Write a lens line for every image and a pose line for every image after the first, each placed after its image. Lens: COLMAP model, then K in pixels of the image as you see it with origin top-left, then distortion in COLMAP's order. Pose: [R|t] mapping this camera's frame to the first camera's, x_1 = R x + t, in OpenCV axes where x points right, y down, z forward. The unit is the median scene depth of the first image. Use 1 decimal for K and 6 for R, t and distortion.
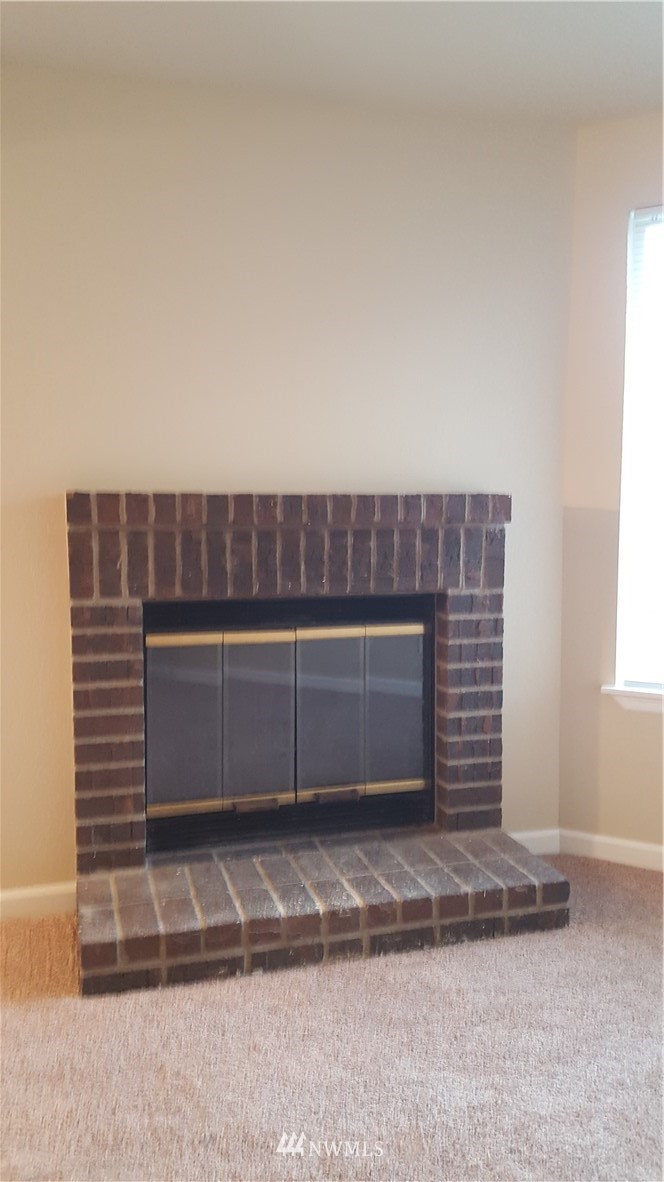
lens RADIAL K [[893.6, 0, 322.2], [0, 893.6, 589.2], [0, 0, 1]] dist [0.154474, -0.276508]
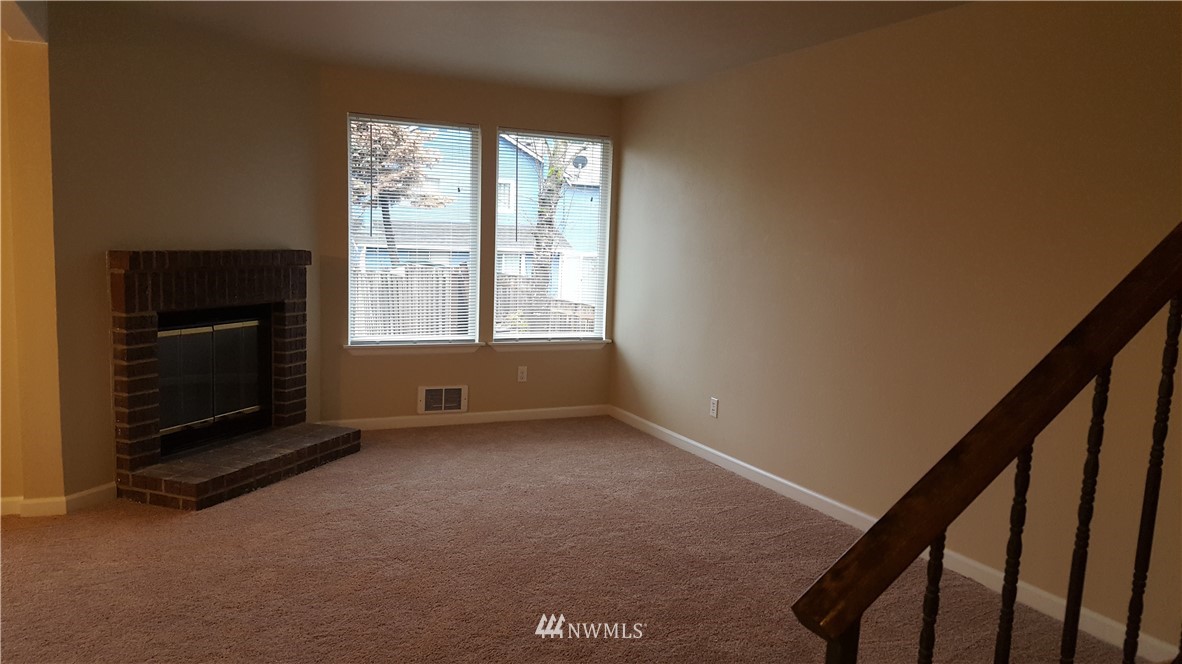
lens RADIAL K [[893.6, 0, 591.0], [0, 893.6, 332.0], [0, 0, 1]] dist [0.154474, -0.276508]
pose [[0.577427, -0.064102, 0.813922, -1.121398], [0.042236, 0.997923, 0.048630, 0.002110], [-0.815349, 0.006297, 0.578935, -0.691862]]
